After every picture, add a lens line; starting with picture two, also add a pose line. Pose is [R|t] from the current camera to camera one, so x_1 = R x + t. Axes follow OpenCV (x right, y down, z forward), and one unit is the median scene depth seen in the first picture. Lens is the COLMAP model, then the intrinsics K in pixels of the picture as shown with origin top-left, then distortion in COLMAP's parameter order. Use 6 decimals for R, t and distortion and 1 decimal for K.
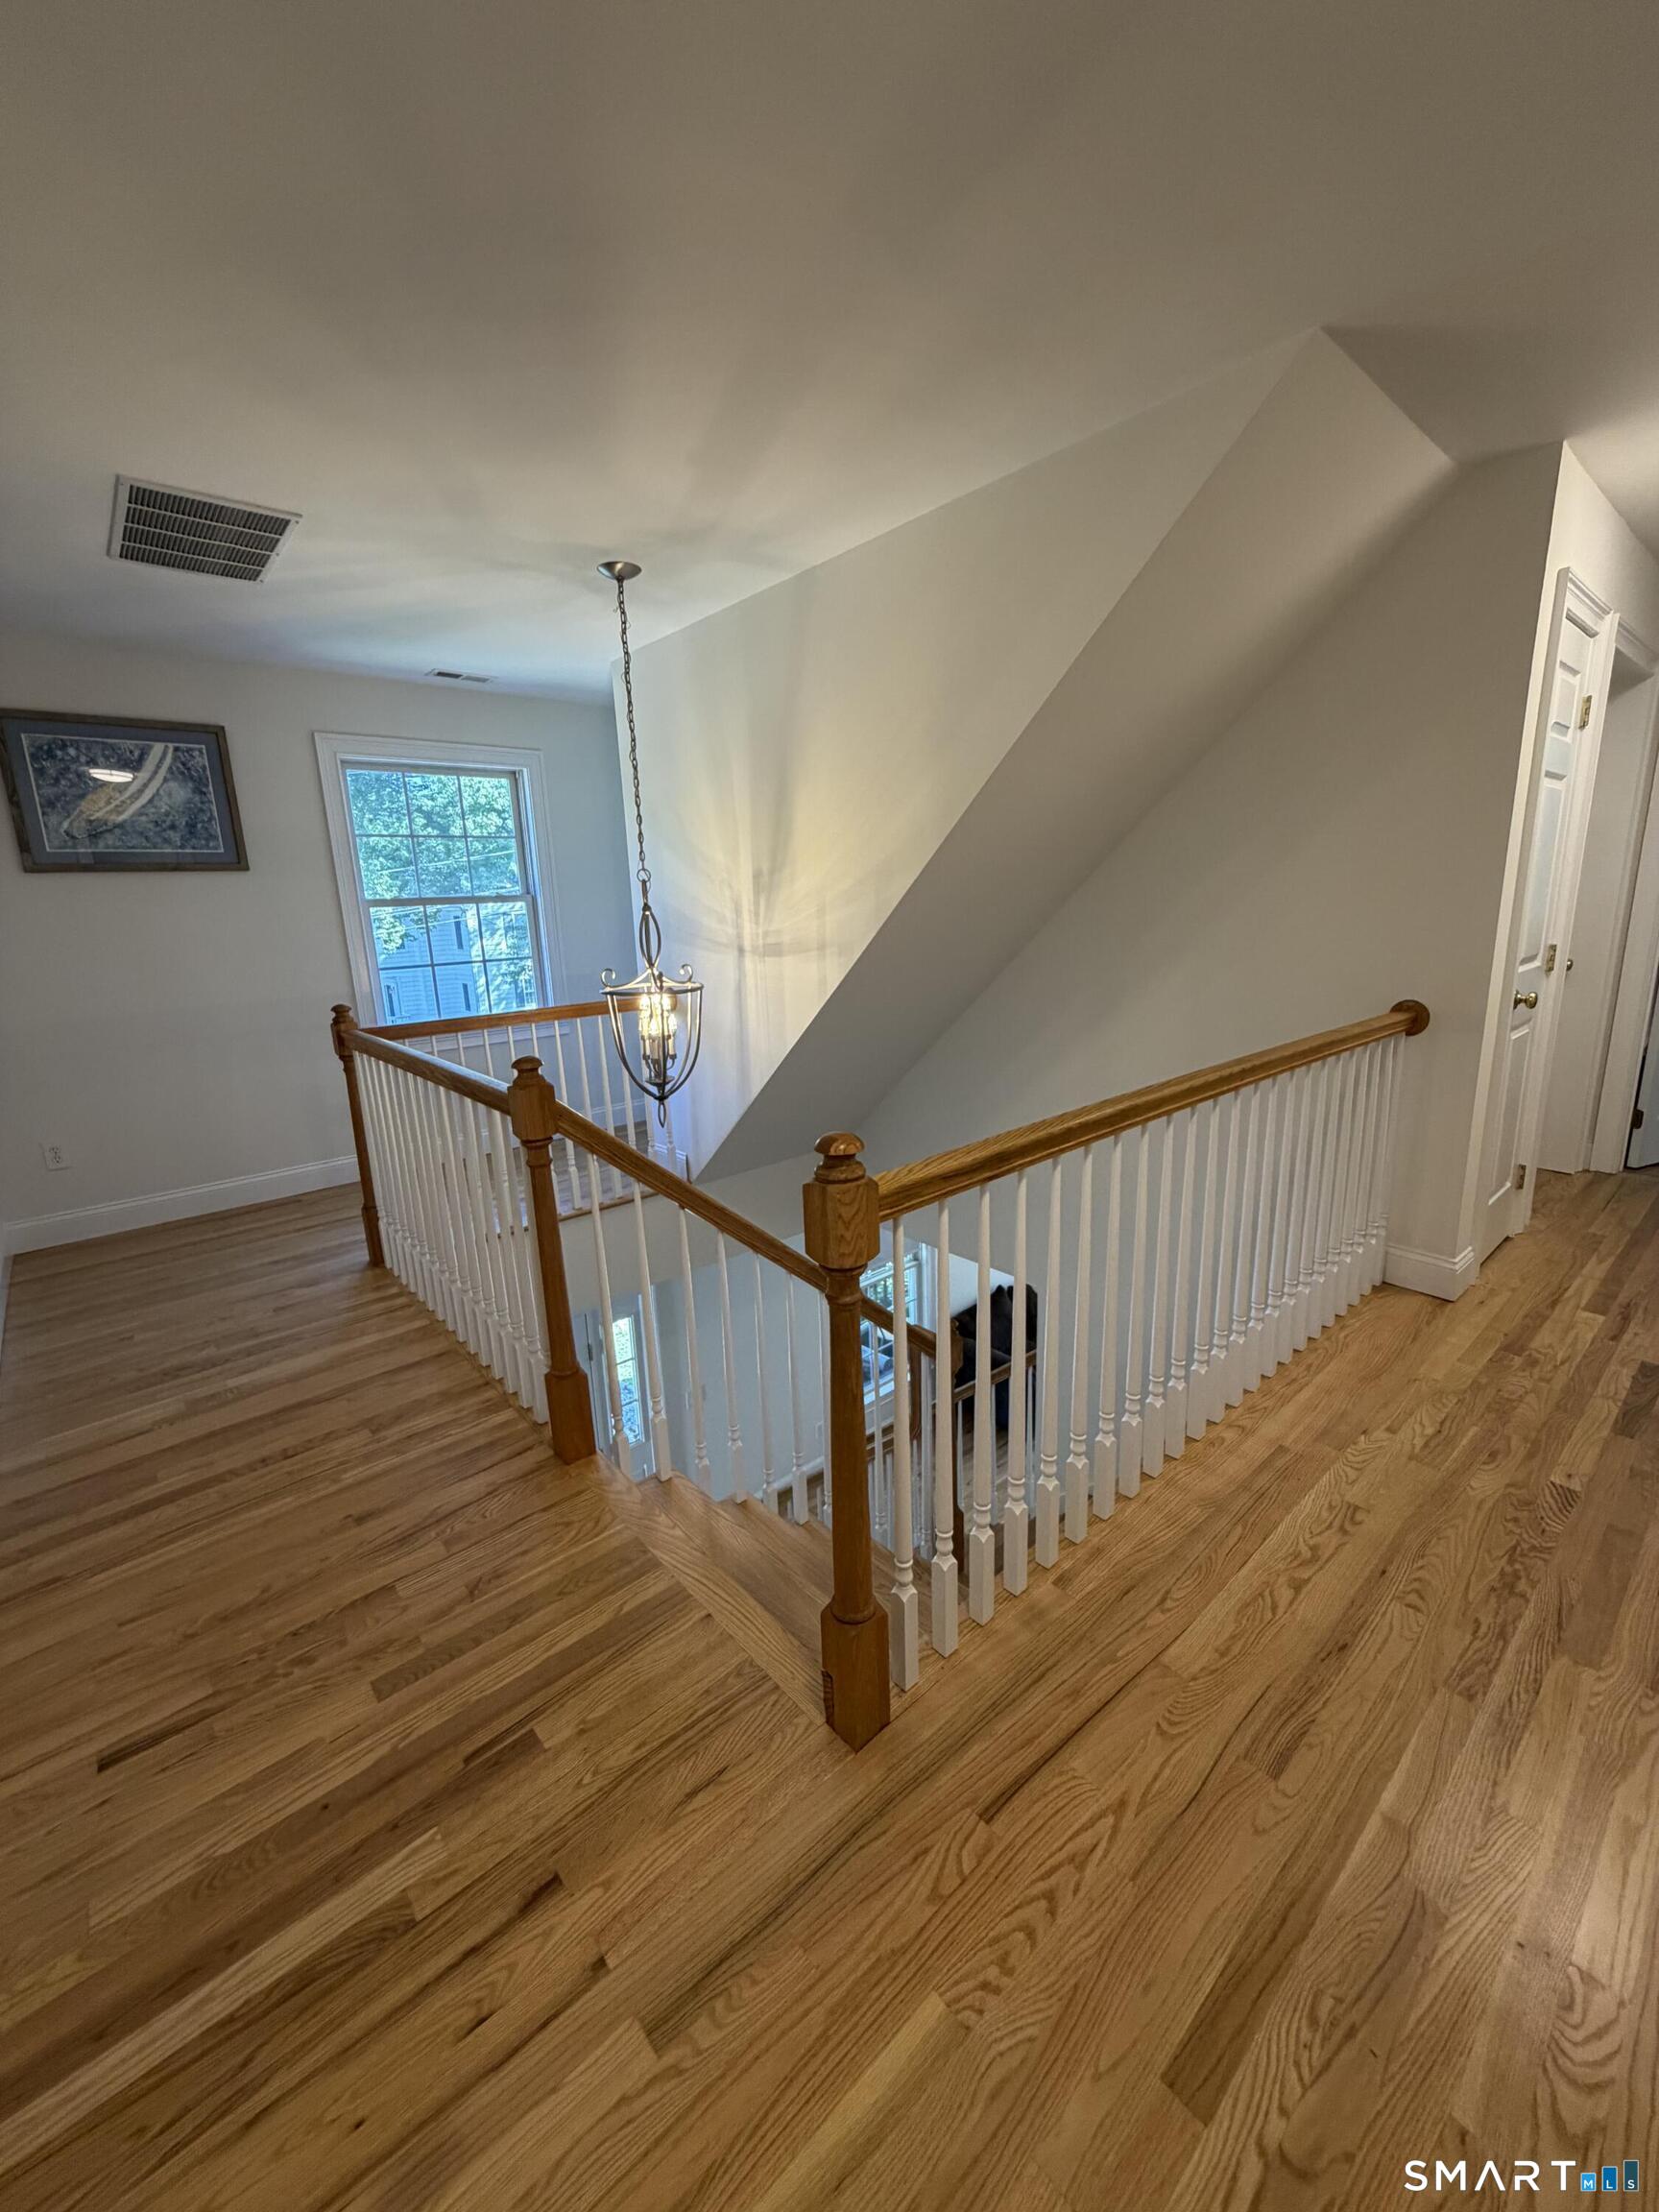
lens RADIAL K [[878.3, 0, 831.2], [0, 878.3, 1098.4], [0, 0, 1]] dist [0.000715, -0.000624]
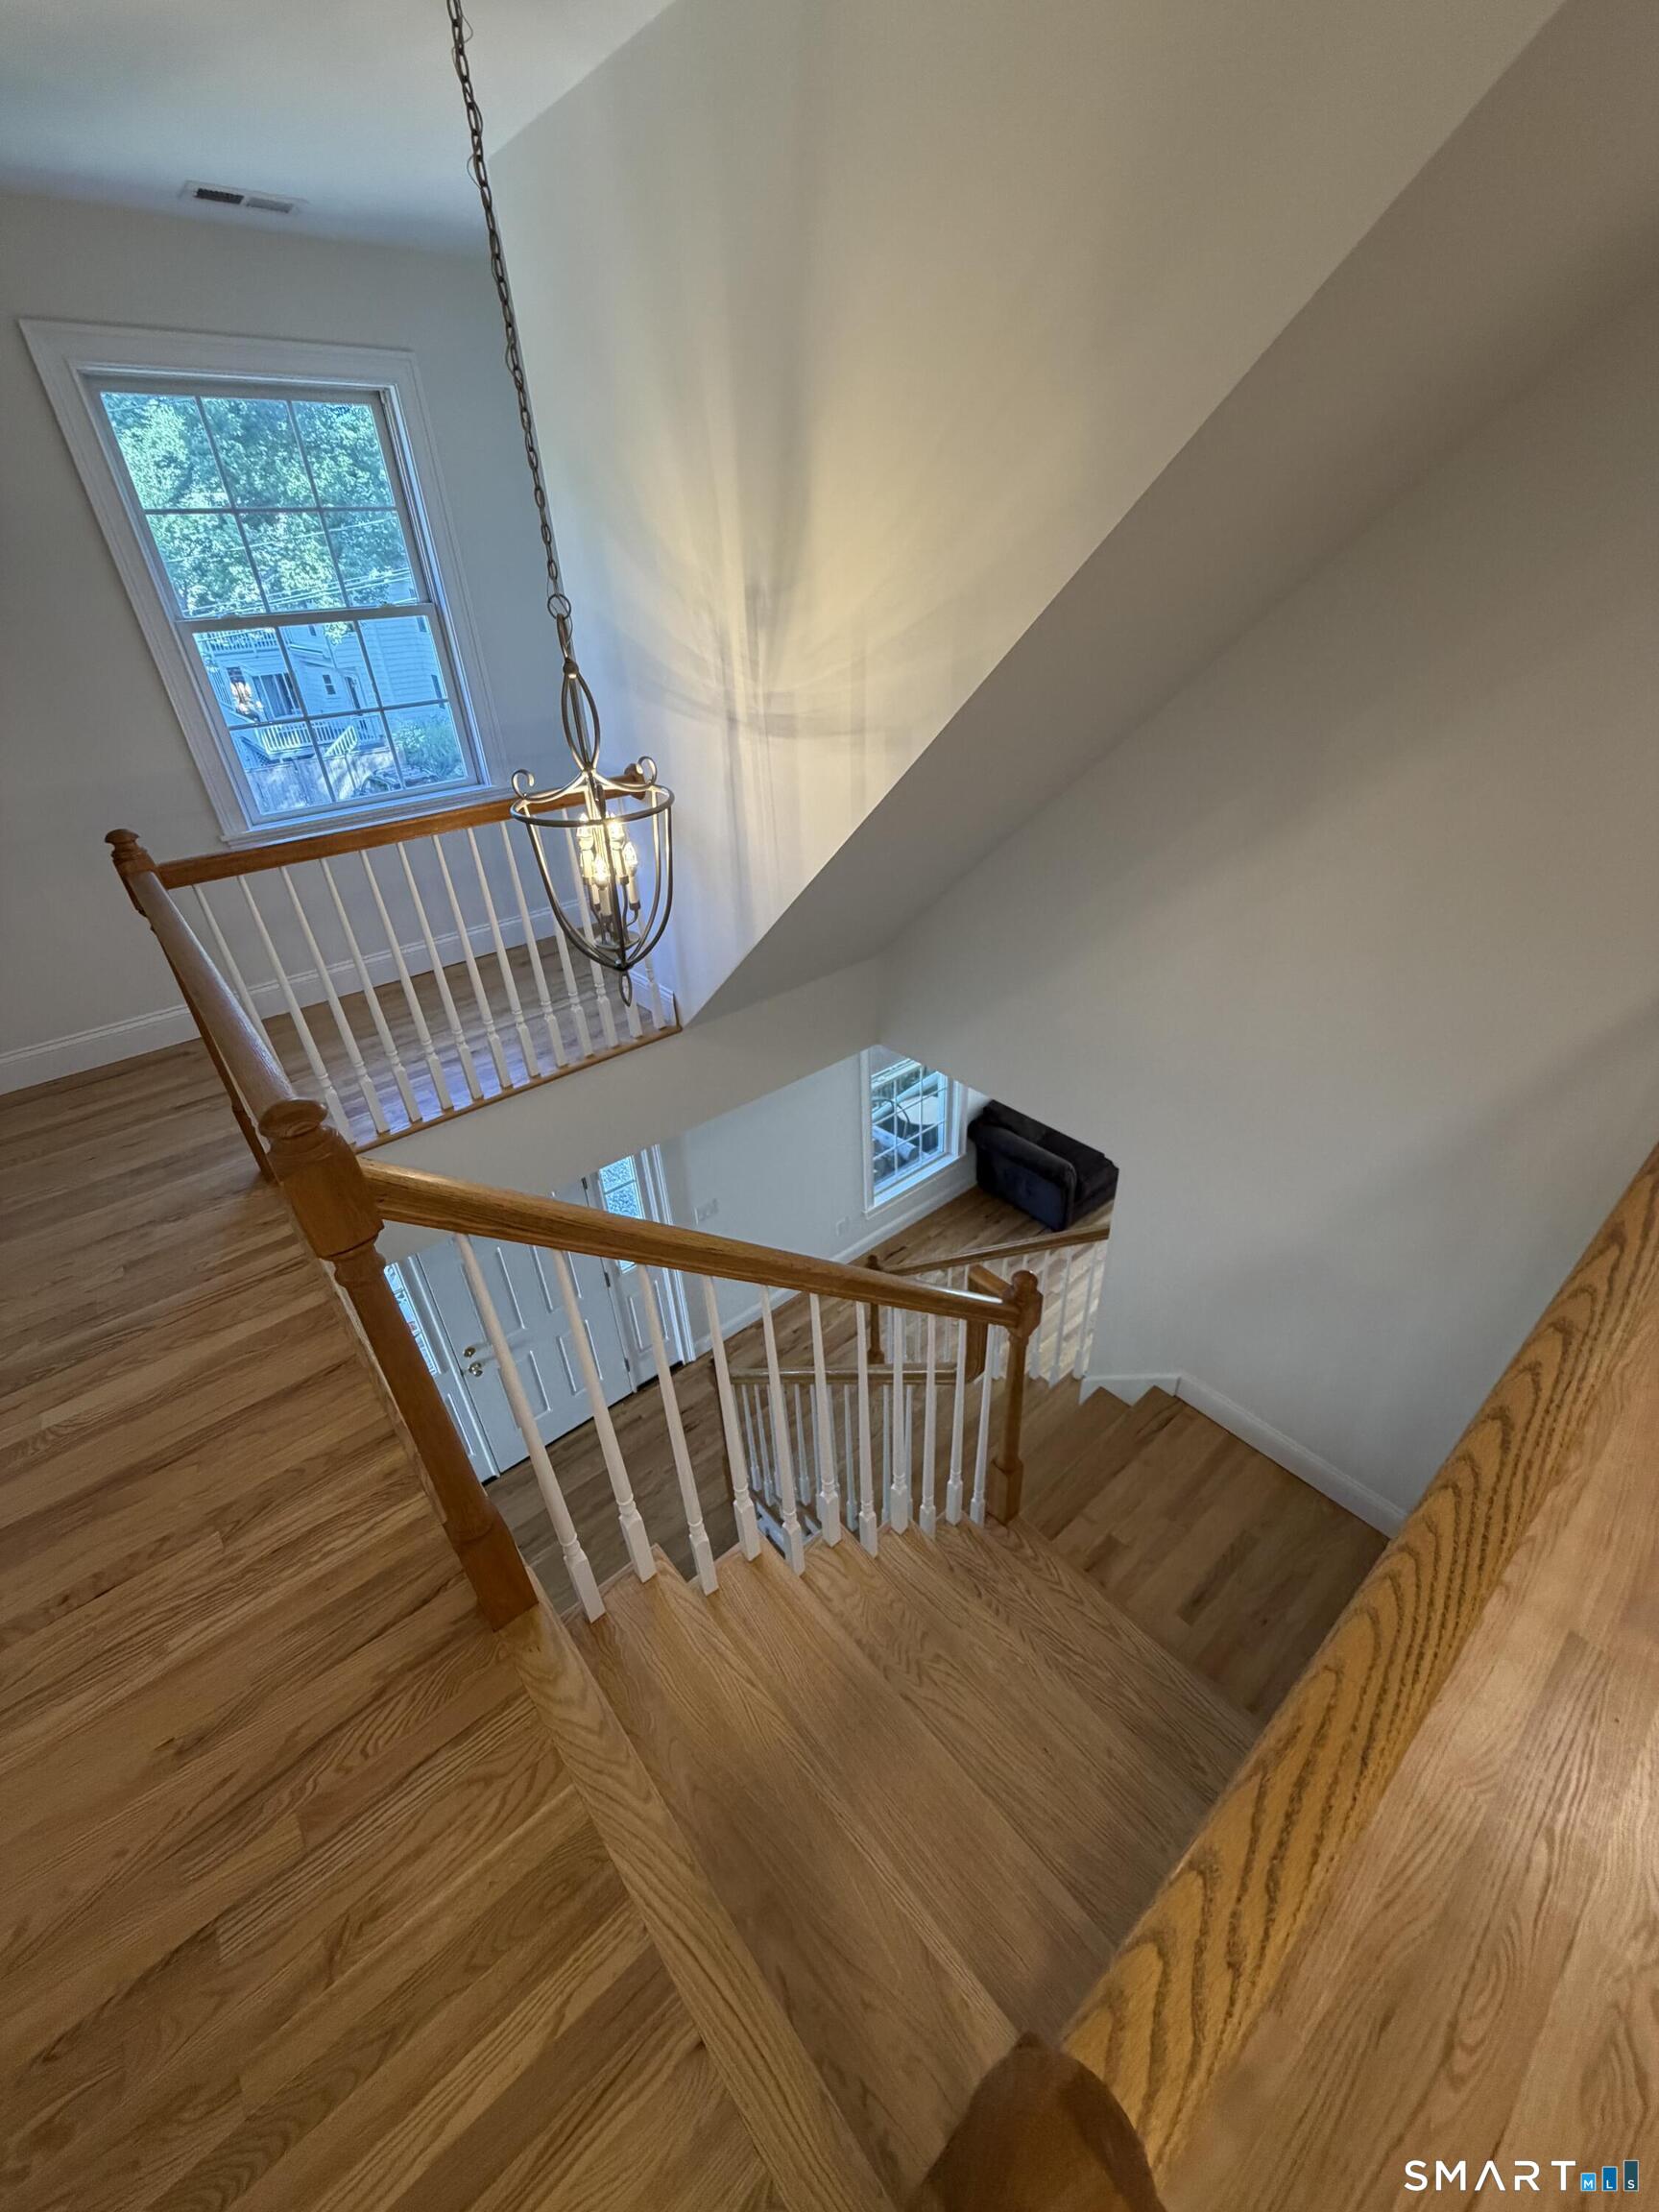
lens RADIAL K [[878.3, 0, 831.2], [0, 878.3, 1098.4], [0, 0, 1]] dist [0.000715, -0.000624]
pose [[0.999886, 0.002470, -0.014882, -0.020726], [0.002453, 0.946757, 0.321939, -0.127553], [0.014885, -0.321939, 0.946643, 0.330291]]
